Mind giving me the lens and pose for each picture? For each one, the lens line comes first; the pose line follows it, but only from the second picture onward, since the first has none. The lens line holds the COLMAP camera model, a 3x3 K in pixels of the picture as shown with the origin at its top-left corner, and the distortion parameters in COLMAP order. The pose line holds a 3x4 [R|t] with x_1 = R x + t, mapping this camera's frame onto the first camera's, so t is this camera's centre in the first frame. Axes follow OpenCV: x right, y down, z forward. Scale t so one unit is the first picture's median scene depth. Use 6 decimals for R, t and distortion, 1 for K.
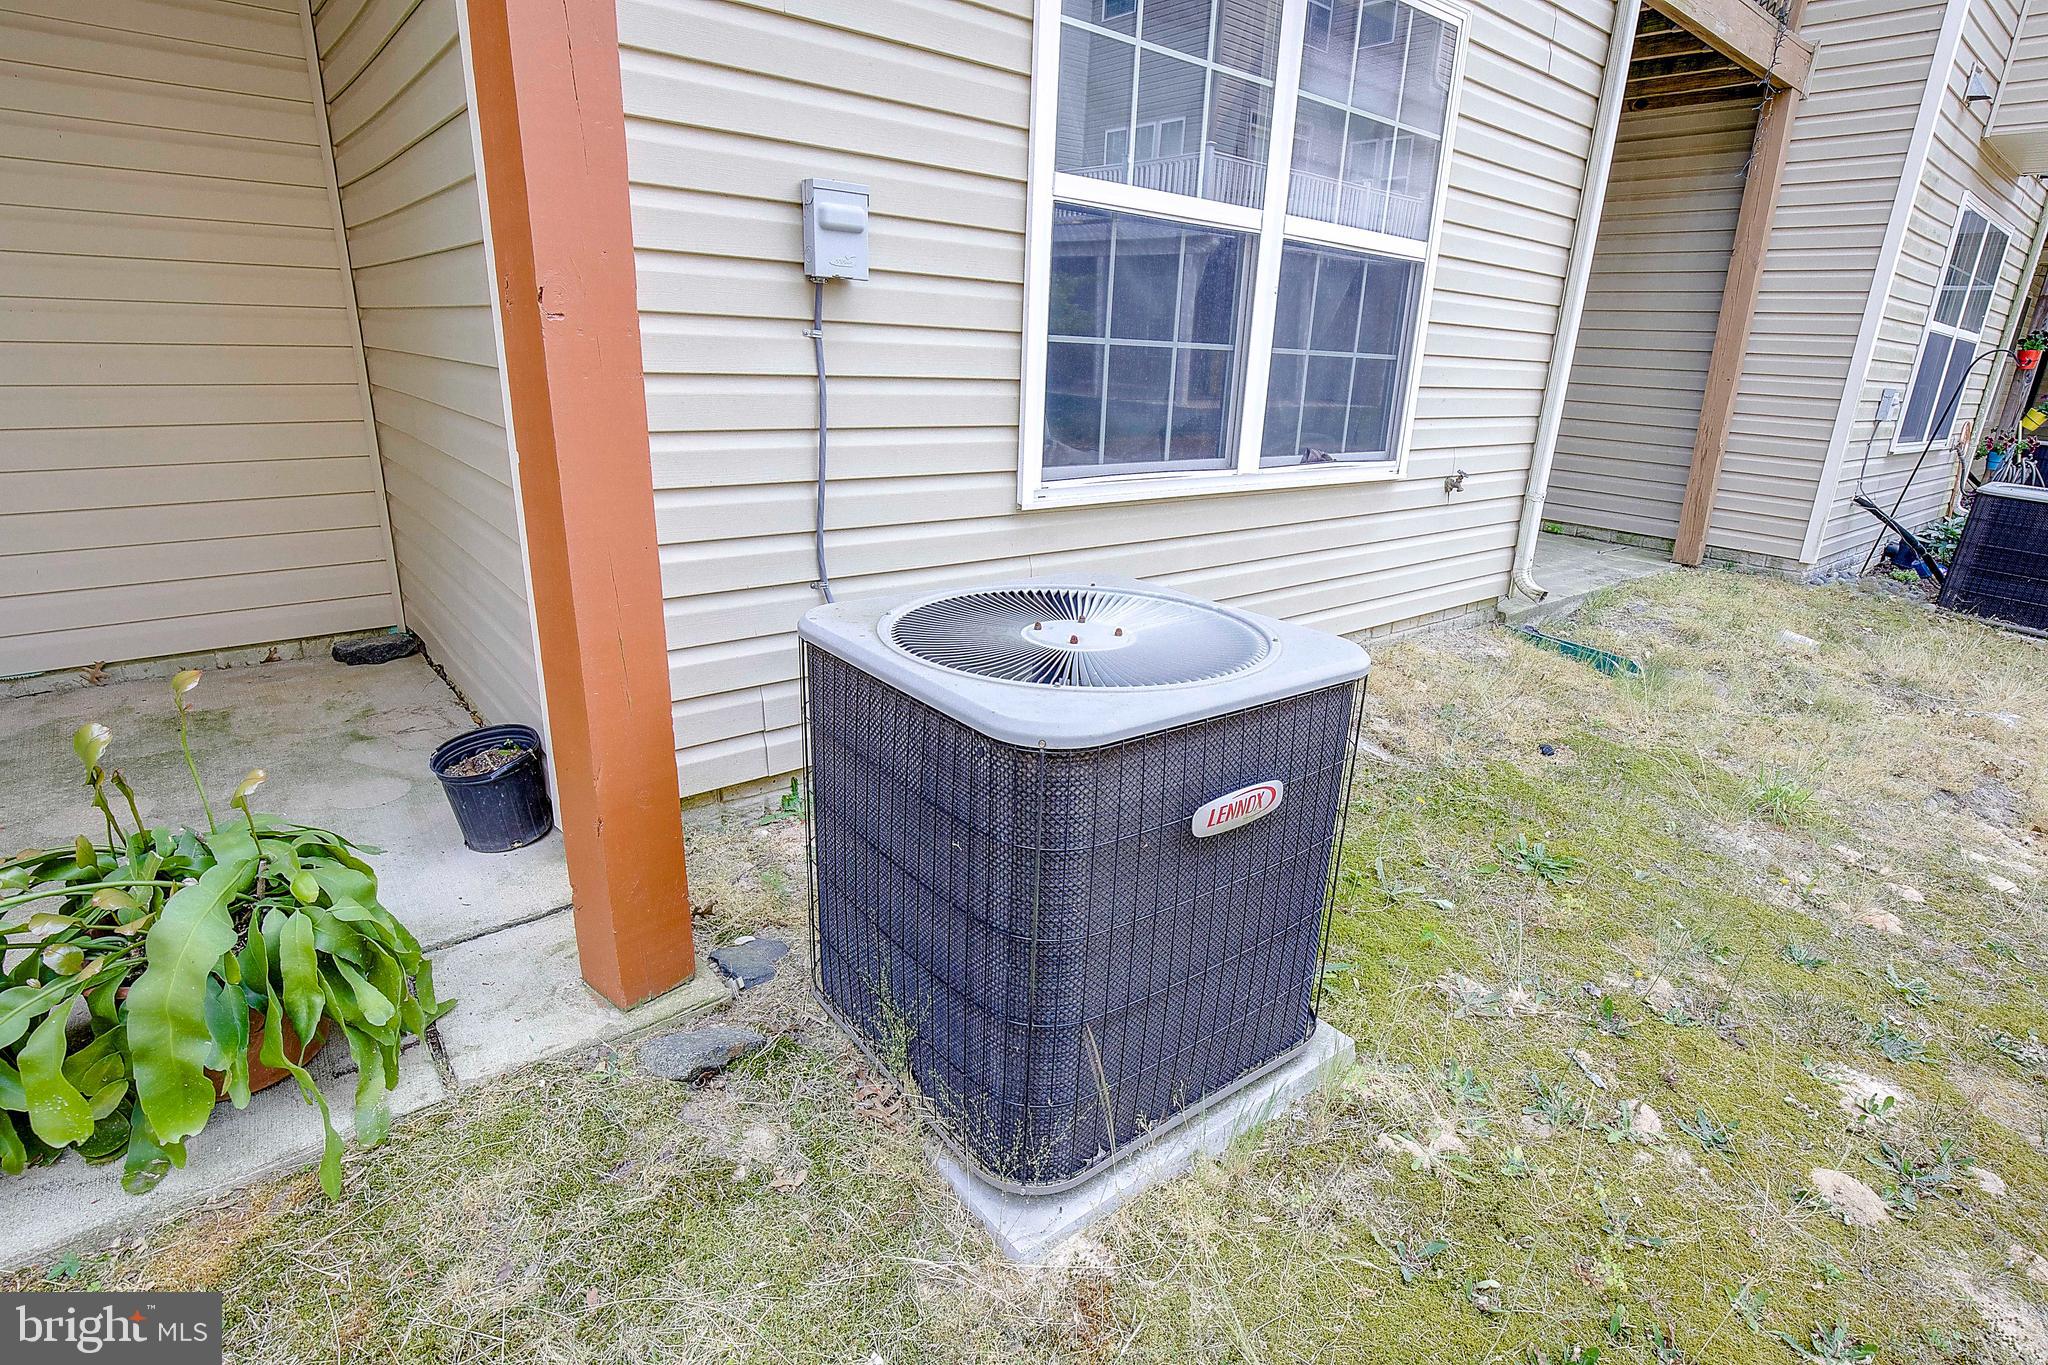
lens RADIAL K [[1015.7, 0, 1031.4], [0, 1015.7, 681.7], [0, 0, 1]] dist [-0.030592, 0.005726]
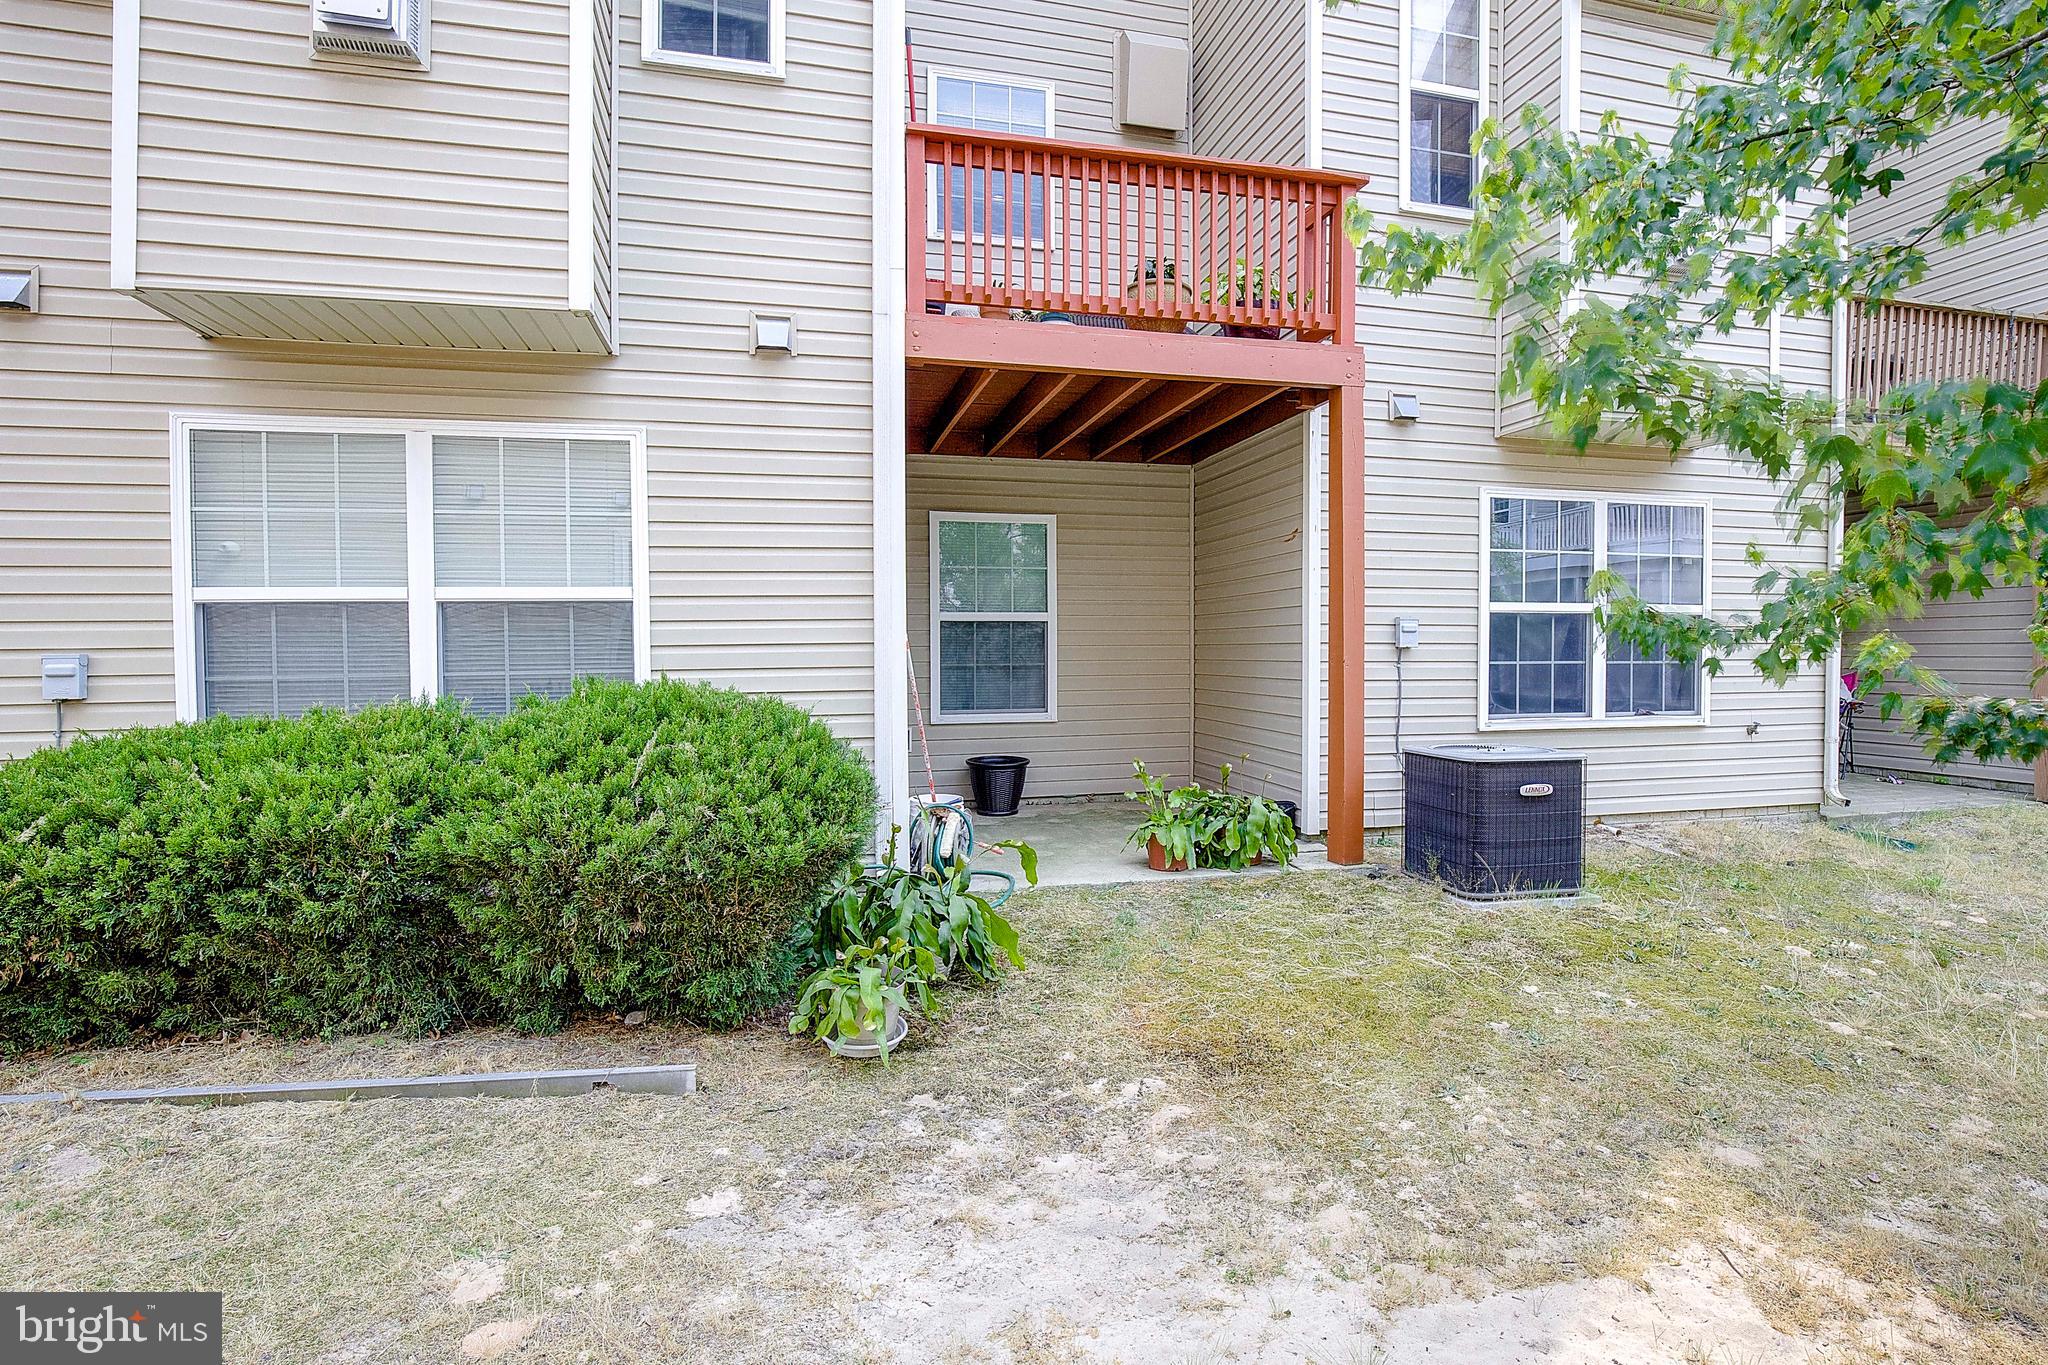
lens RADIAL K [[1015.7, 0, 1038.3], [0, 1015.7, 690.2], [0, 0, 1]] dist [-0.030592, 0.005726]
pose [[0.898317, -0.027996, -0.438455, 0.108771], [-0.101151, 0.957979, -0.268410, 0.515620], [0.427545, 0.285468, 0.857737, -1.624486]]
